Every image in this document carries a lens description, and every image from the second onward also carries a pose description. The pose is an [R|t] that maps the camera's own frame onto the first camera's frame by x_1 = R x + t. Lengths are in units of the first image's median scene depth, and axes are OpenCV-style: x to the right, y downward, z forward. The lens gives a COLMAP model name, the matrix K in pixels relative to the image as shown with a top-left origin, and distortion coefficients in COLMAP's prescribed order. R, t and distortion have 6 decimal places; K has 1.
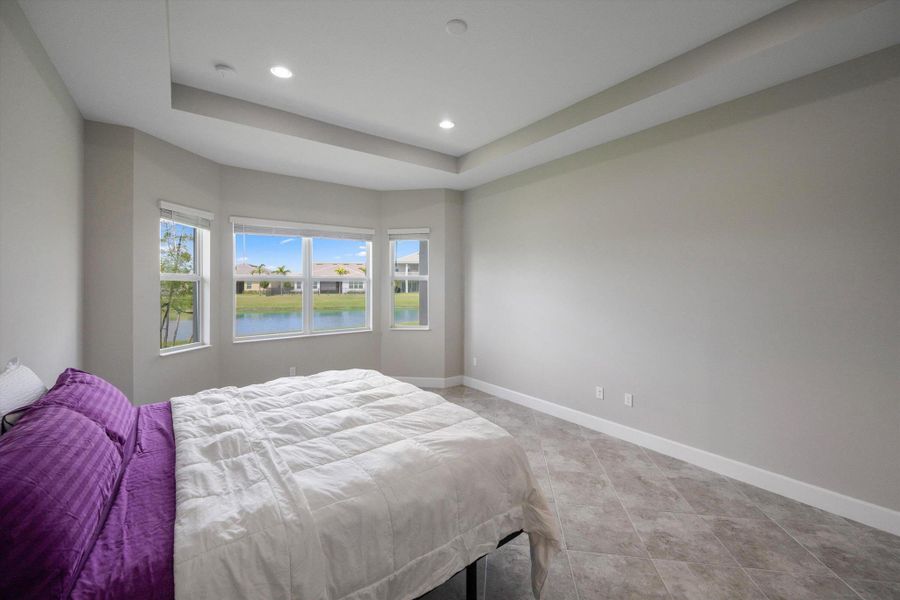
lens RADIAL K [[365.4, 0, 464.4], [0, 365.4, 281.1], [0, 0, 1]] dist [0.002664, 0.000496]
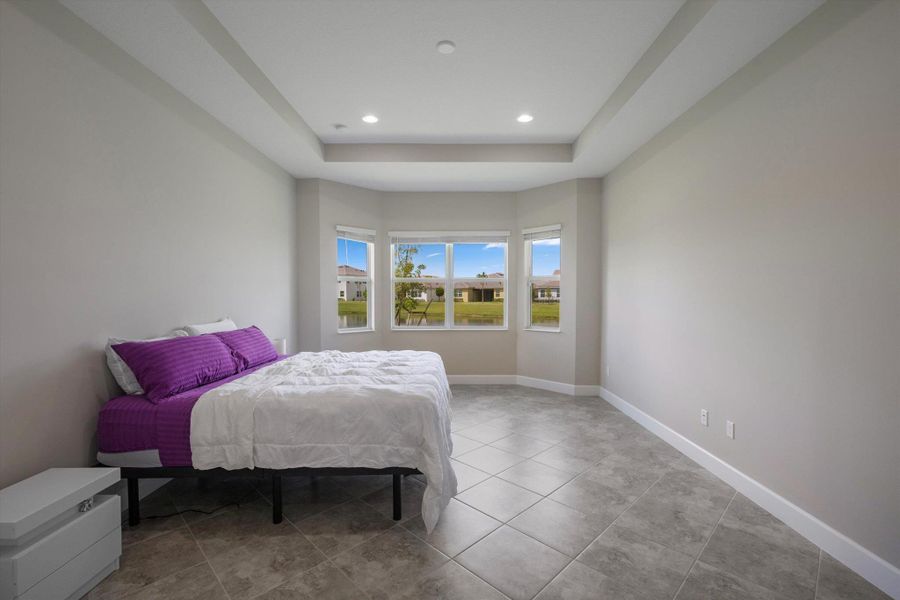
lens RADIAL K [[412.2, 0, 461.8], [0, 412.2, 304.0], [0, 0, 1]] dist [0.006248, 0.000305]
pose [[0.797873, 0.016141, -0.602610, 0.471935], [0.004891, 0.999435, 0.033246, 0.032685], [0.602806, -0.029474, 0.797343, -0.002283]]
